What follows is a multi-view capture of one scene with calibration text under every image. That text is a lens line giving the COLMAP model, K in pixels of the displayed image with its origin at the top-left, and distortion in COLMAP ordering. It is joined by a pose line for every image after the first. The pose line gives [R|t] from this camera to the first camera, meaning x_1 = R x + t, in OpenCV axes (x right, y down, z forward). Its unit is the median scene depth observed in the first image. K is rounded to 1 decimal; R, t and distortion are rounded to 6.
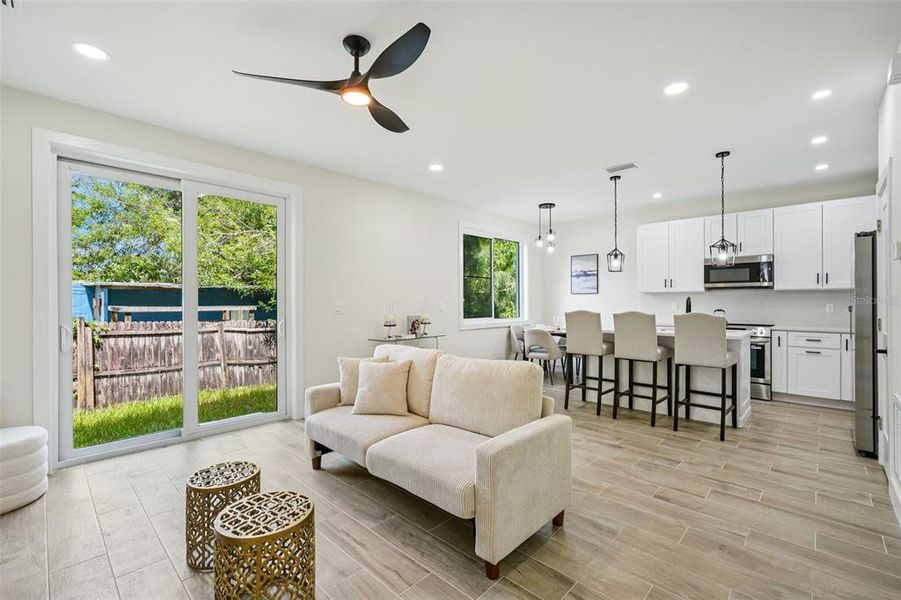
lens RADIAL K [[396.9, 0, 446.5], [0, 396.9, 302.2], [0, 0, 1]] dist [-0.010281, 0.005084]
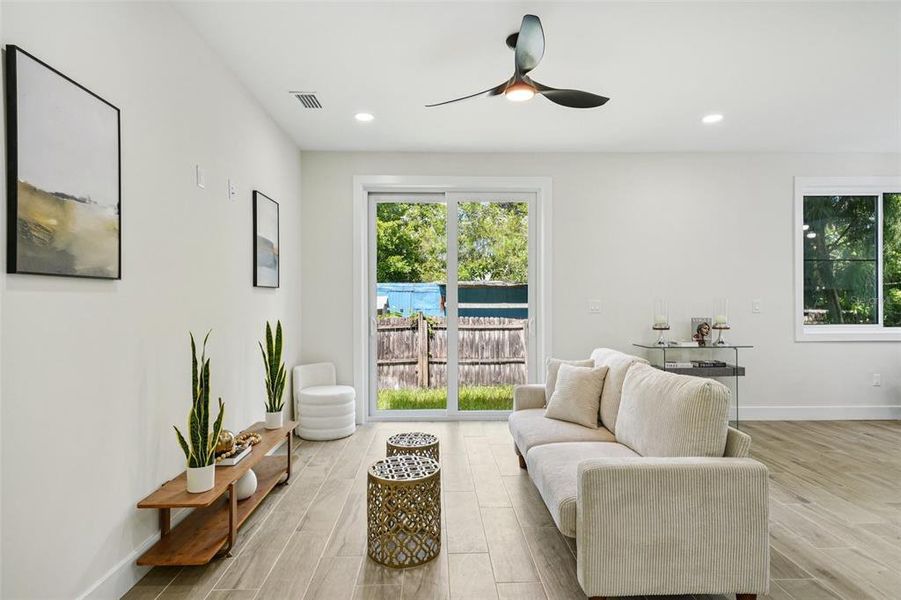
lens RADIAL K [[481.7, 0, 447.3], [0, 481.7, 300.6], [0, 0, 1]] dist [0.011699, 0.000391]
pose [[0.714012, 0.002105, -0.700131, 0.236125], [-0.000020, 0.999996, 0.002986, -0.000997], [0.700134, -0.002118, 0.714008, 0.002058]]
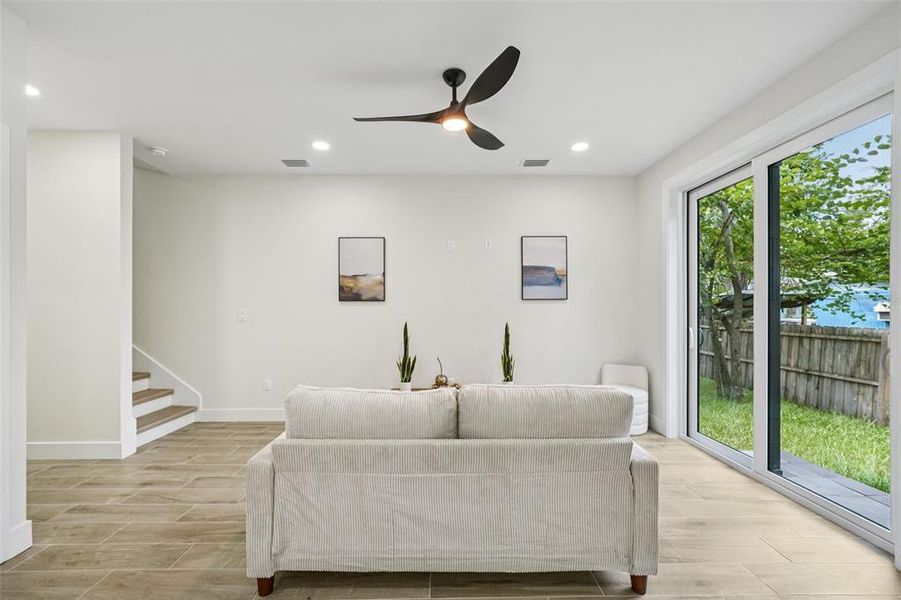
lens RADIAL K [[378.3, 0, 446.4], [0, 378.3, 309.2], [0, 0, 1]] dist [-0.012621, 0.004654]
pose [[-0.711014, 0.004380, -0.703164, 0.254641], [0.001662, 0.999988, 0.004549, -0.002341], [0.703176, 0.002066, -0.711013, 0.828466]]
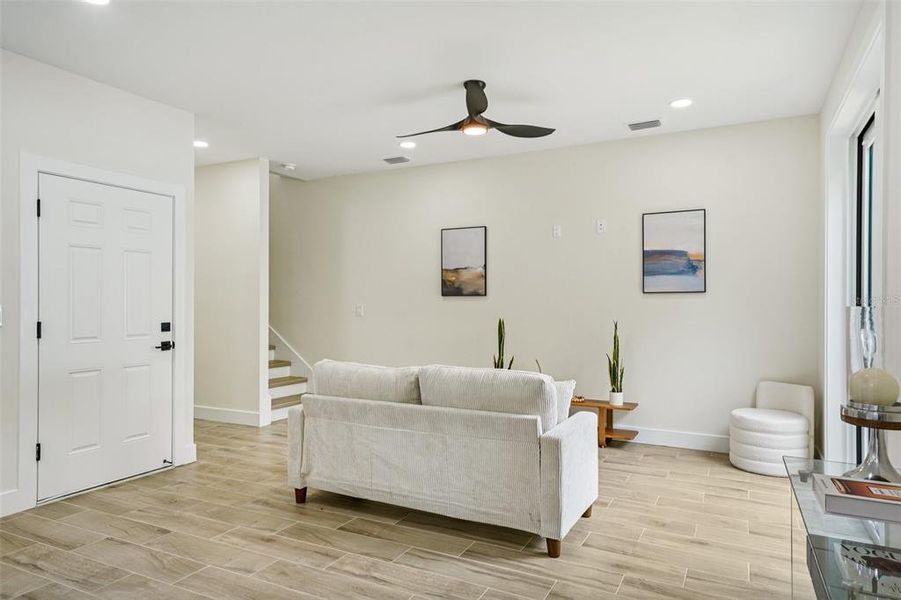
lens RADIAL K [[570.7, 0, 450.6], [0, 570.7, 304.4], [0, 0, 1]] dist [0.027651, -0.003679]
pose [[-0.958594, 0.001936, -0.284768, 0.156387], [0.001275, 0.999996, 0.002507, -0.002195], [0.284772, 0.002040, -0.958593, 1.246162]]
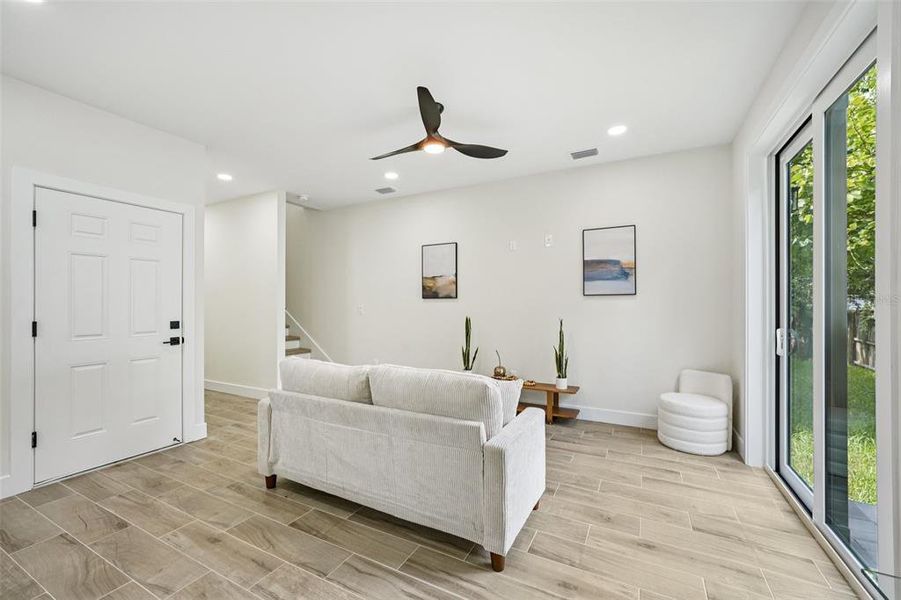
lens RADIAL K [[371.7, 0, 447.8], [0, 371.7, 304.7], [0, 0, 1]] dist [-0.011547, 0.002585]
pose [[-0.961465, 0.003214, -0.274909, 0.032224], [0.003154, 0.999995, 0.000660, -0.001090], [0.274909, -0.000233, -0.961470, 1.044959]]
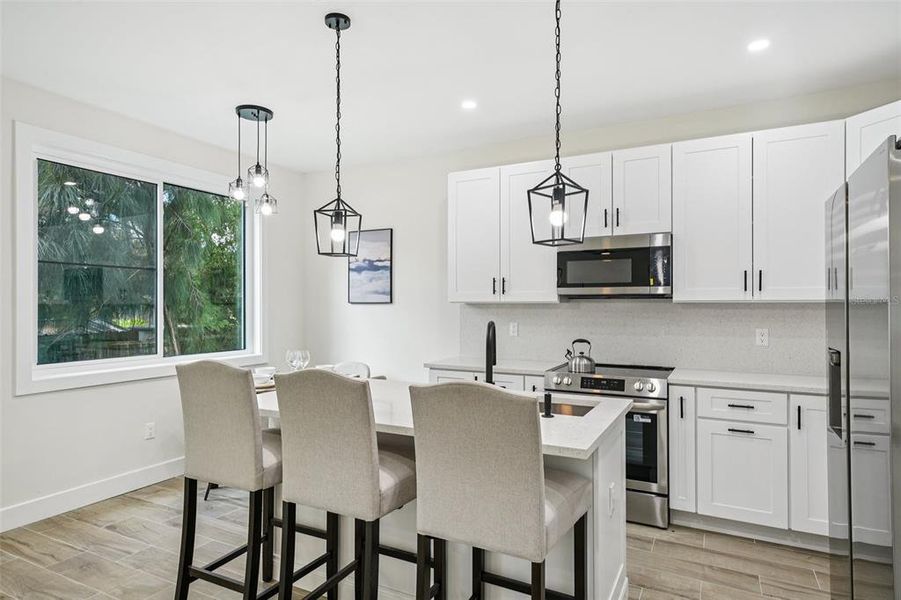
lens RADIAL K [[521.8, 0, 449.0], [0, 521.8, 302.1], [0, 0, 1]] dist [0.021544, -0.004967]
pose [[0.959573, 0.004270, 0.281426, 0.384071], [-0.002020, 0.999964, -0.008284, -0.026213], [-0.281451, 0.007381, 0.959547, 0.459460]]
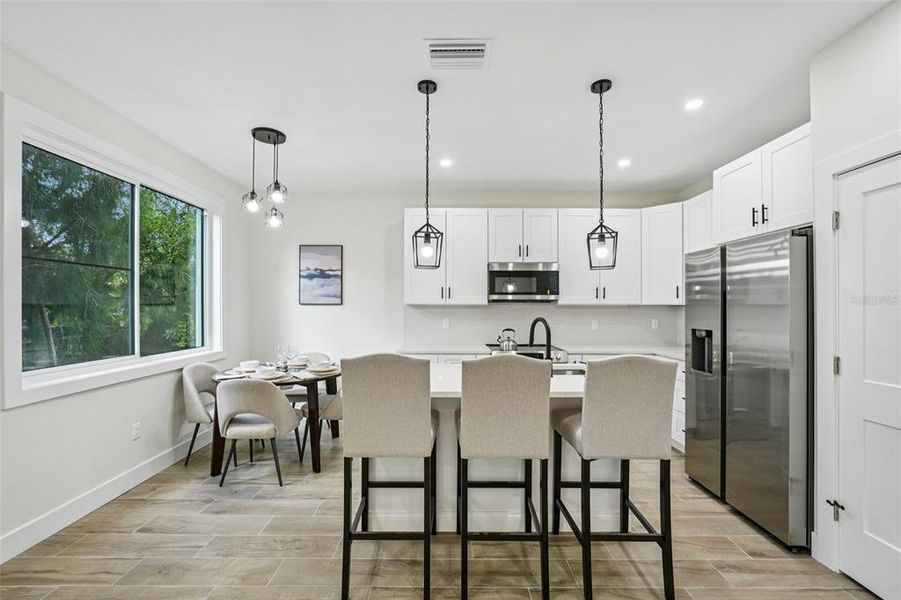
lens RADIAL K [[378.3, 0, 448.2], [0, 378.3, 306.6], [0, 0, 1]] dist [-0.012621, 0.004654]
pose [[0.720778, 0.003935, 0.693155, 0.106273], [-0.002765, 0.999992, -0.002801, -0.025541], [-0.693160, 0.000102, 0.720783, 0.623556]]
